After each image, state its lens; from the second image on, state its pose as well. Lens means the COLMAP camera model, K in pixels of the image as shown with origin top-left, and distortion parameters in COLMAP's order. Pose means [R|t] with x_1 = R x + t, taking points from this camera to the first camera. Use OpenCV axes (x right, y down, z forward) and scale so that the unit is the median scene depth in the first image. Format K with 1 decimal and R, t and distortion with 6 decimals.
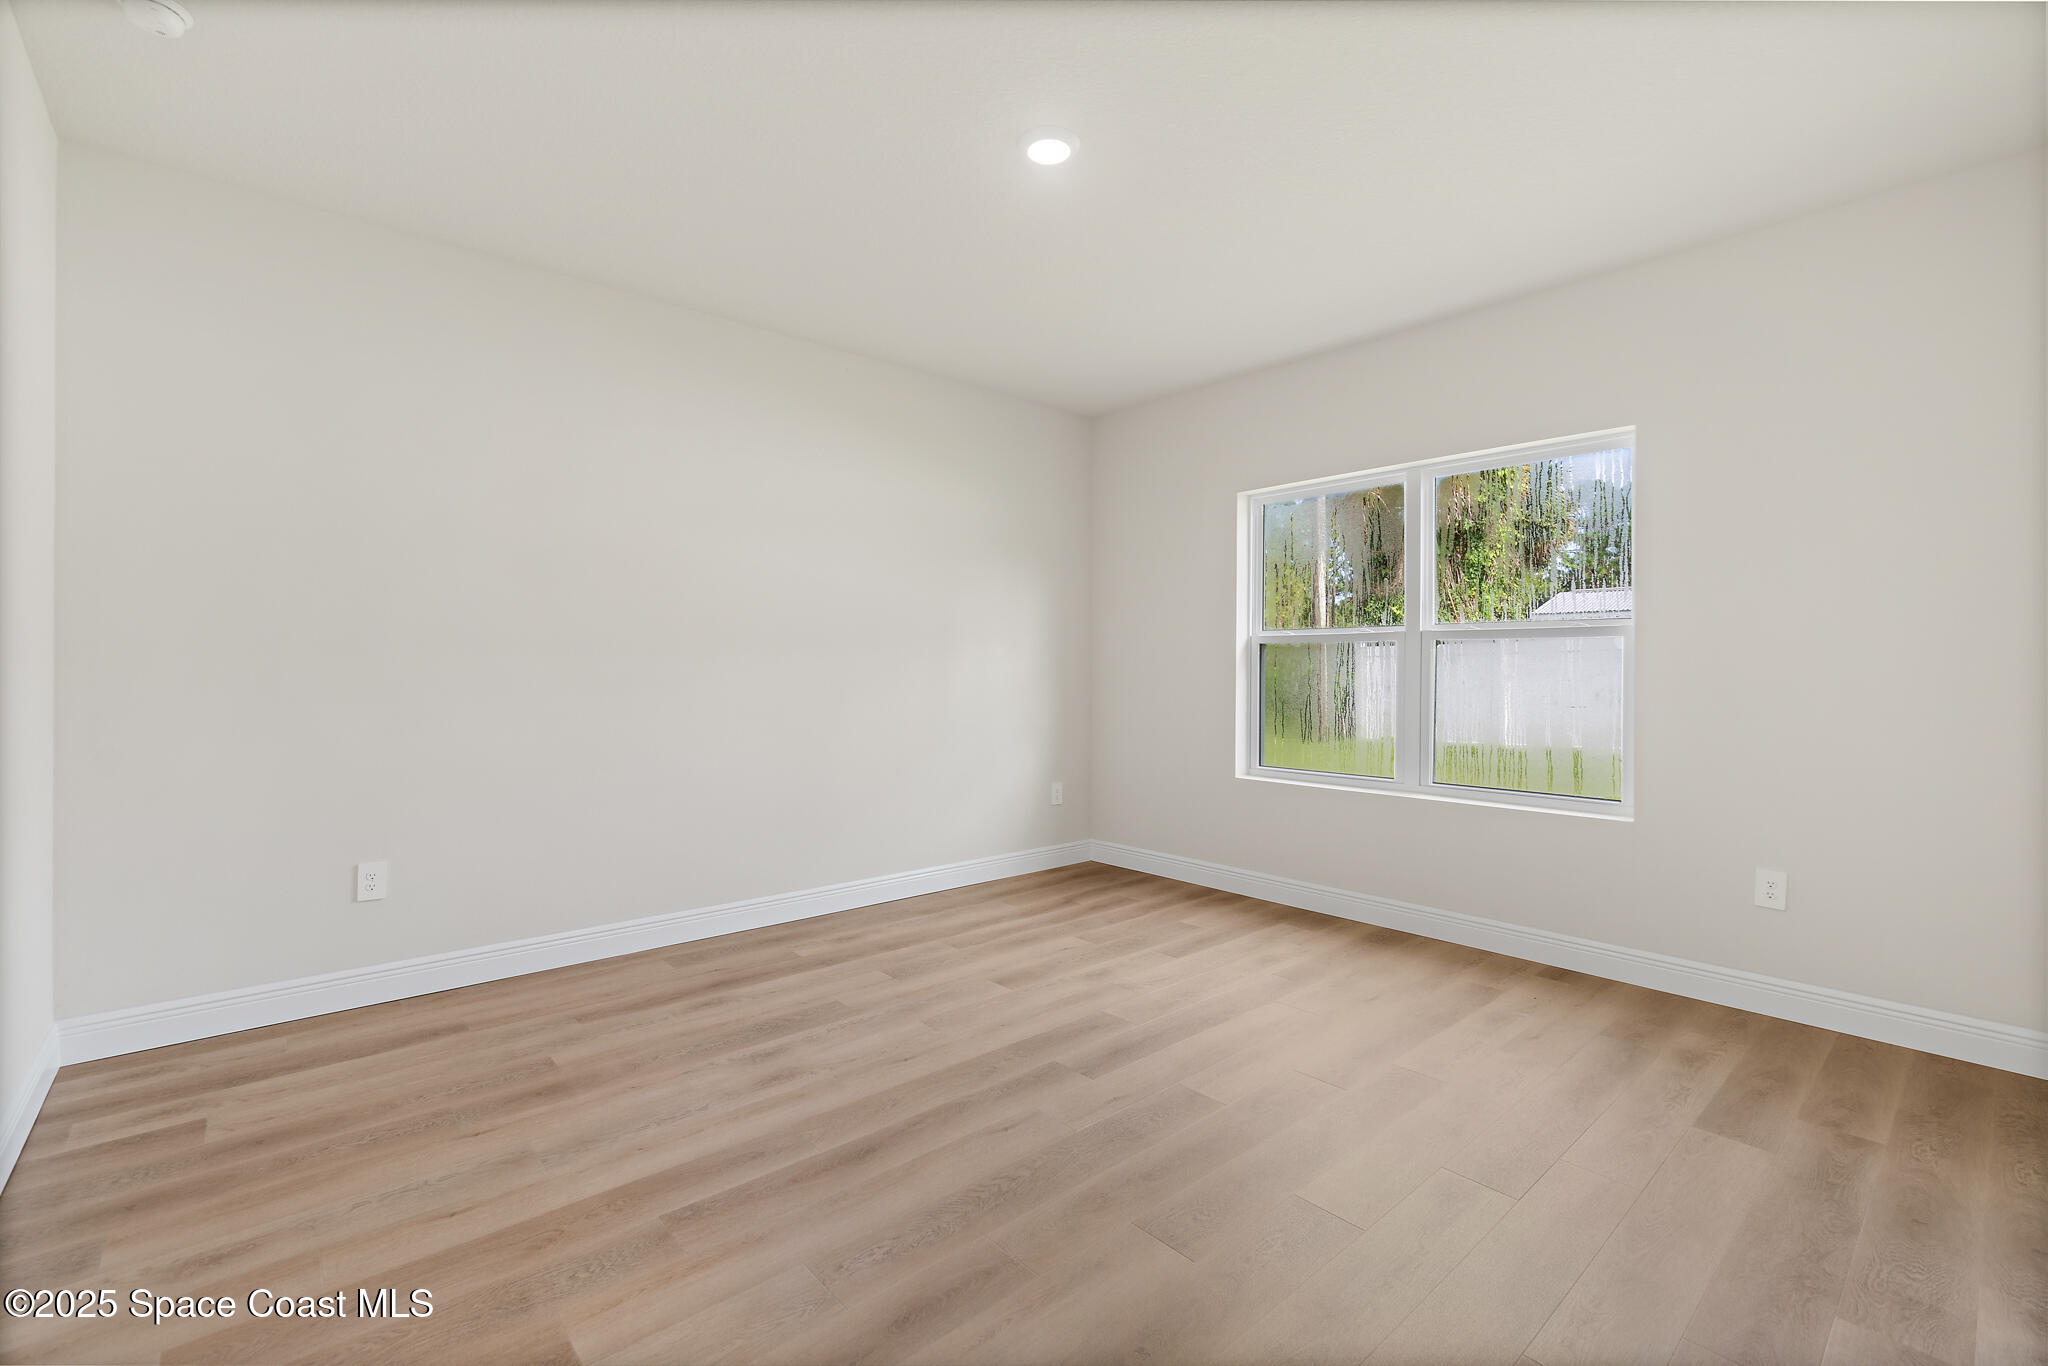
lens RADIAL K [[875.2, 0, 1015.1], [0, 875.2, 668.7], [0, 0, 1]] dist [-0.011628, 0.000012]
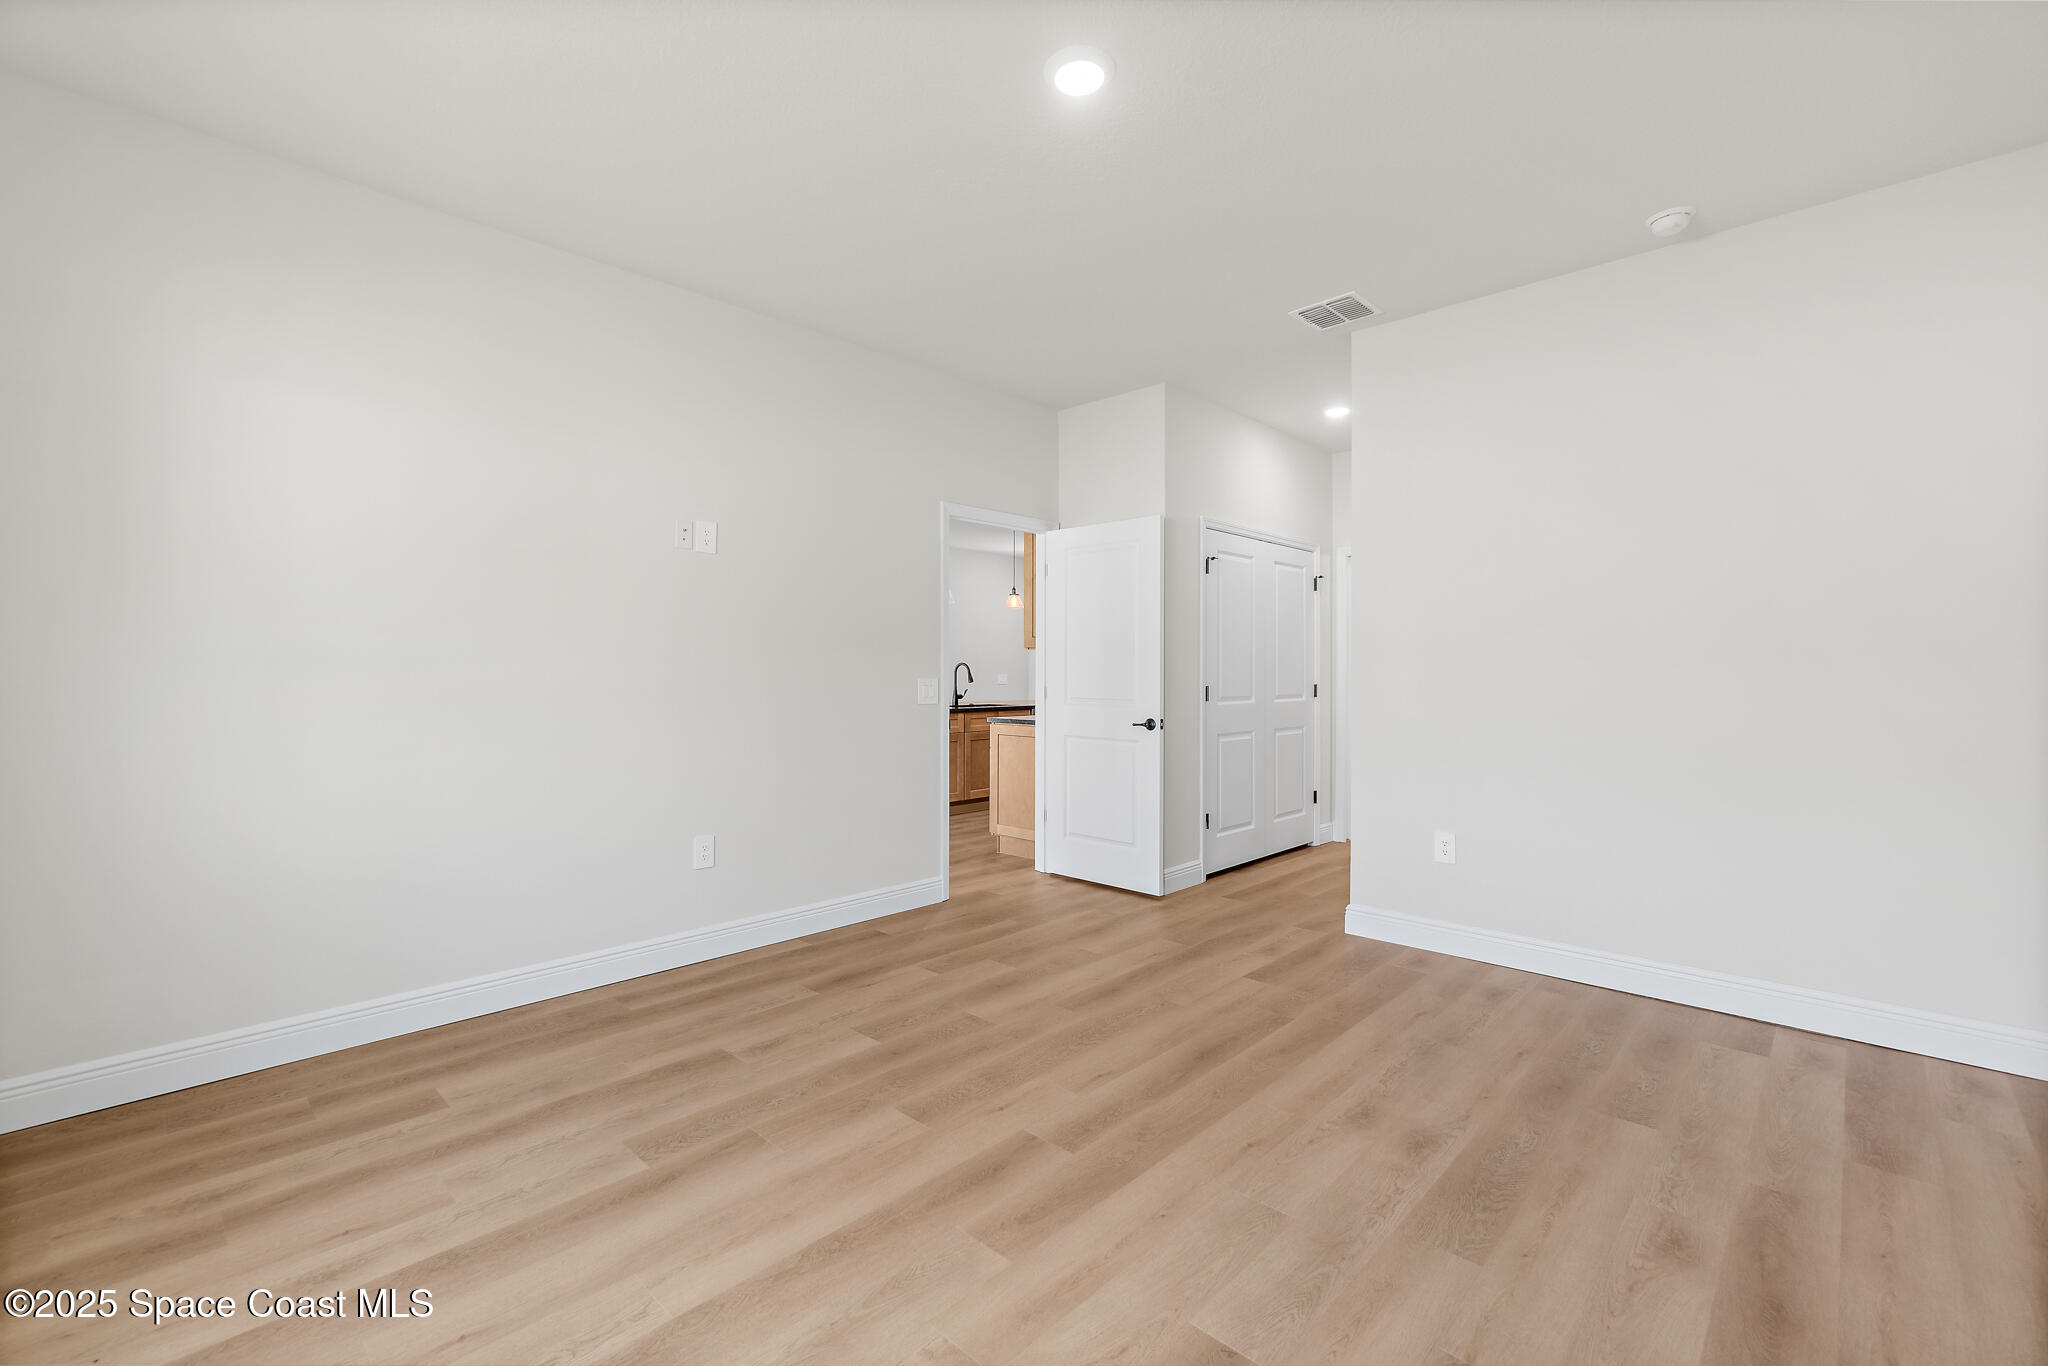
lens RADIAL K [[875.2, 0, 1015.1], [0, 875.2, 668.7], [0, 0, 1]] dist [-0.011628, 0.000012]
pose [[-0.996296, -0.008342, -0.085587, 0.182913], [-0.008240, 0.999965, -0.001539, -0.001950], [0.085597, -0.000828, -0.996329, 1.926868]]
